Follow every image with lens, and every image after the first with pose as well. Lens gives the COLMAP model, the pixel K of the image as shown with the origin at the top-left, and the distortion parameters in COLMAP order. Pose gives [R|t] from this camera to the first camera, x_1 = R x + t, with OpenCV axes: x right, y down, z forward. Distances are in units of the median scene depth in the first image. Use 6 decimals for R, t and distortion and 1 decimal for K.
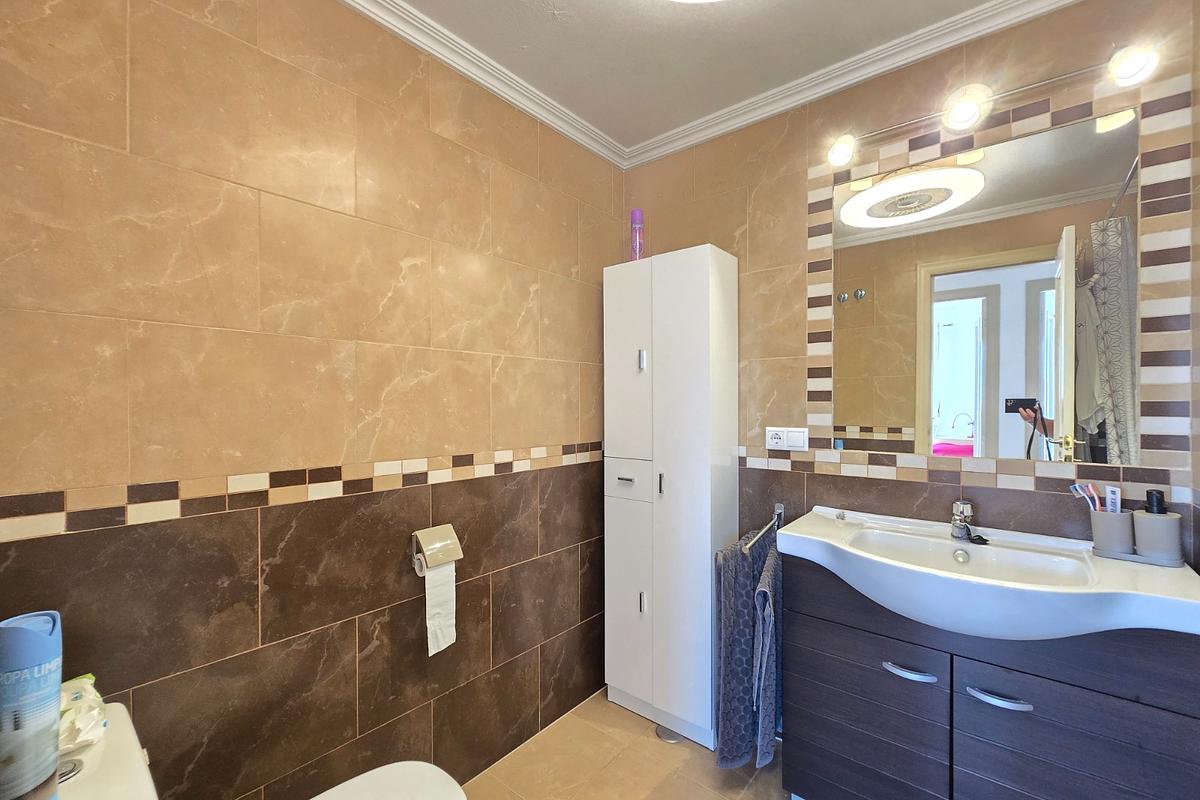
lens RADIAL K [[489.8, 0, 600.3], [0, 489.8, 405.0], [0, 0, 1]] dist [-0.005075, 0.000380]
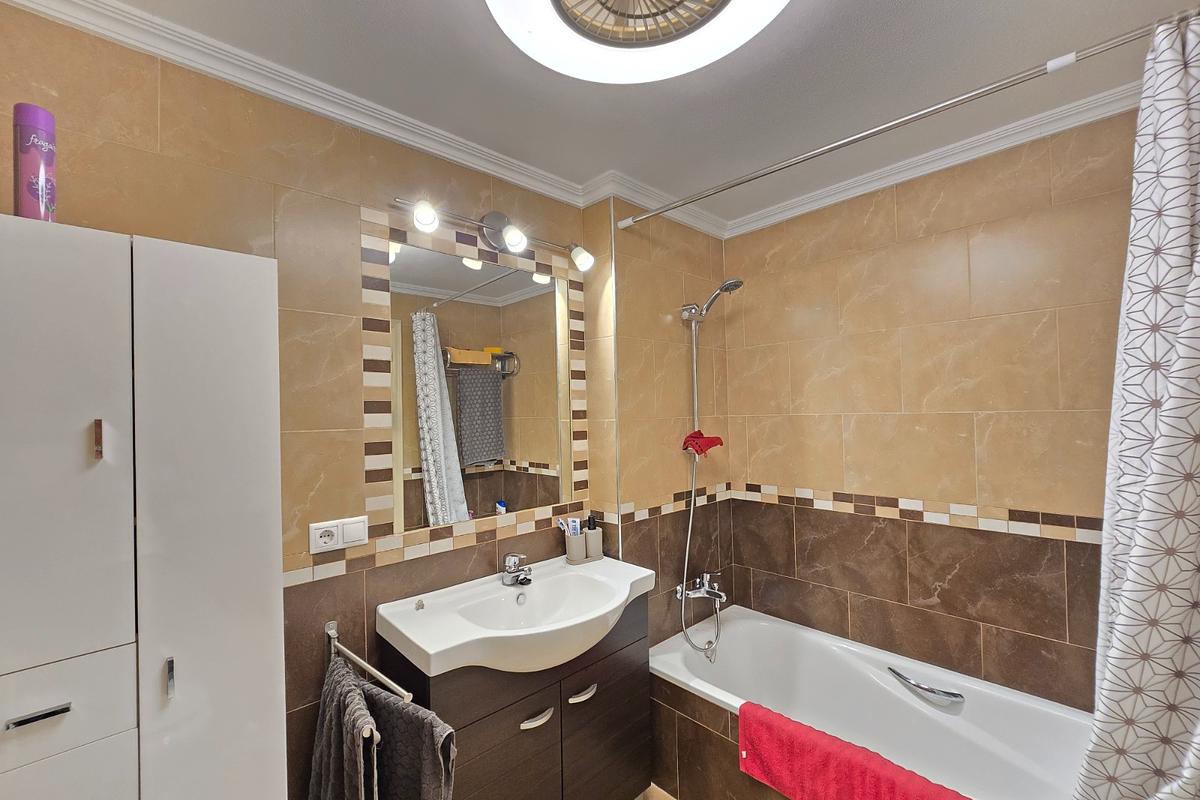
lens RADIAL K [[489.8, 0, 599.7], [0, 489.8, 401.7], [0, 0, 1]] dist [-0.005075, 0.000380]
pose [[0.118731, 0.018087, 0.992762, -0.361028], [0.019190, 0.999606, -0.020507, -0.122025], [-0.992741, 0.021485, 0.118337, 0.504602]]
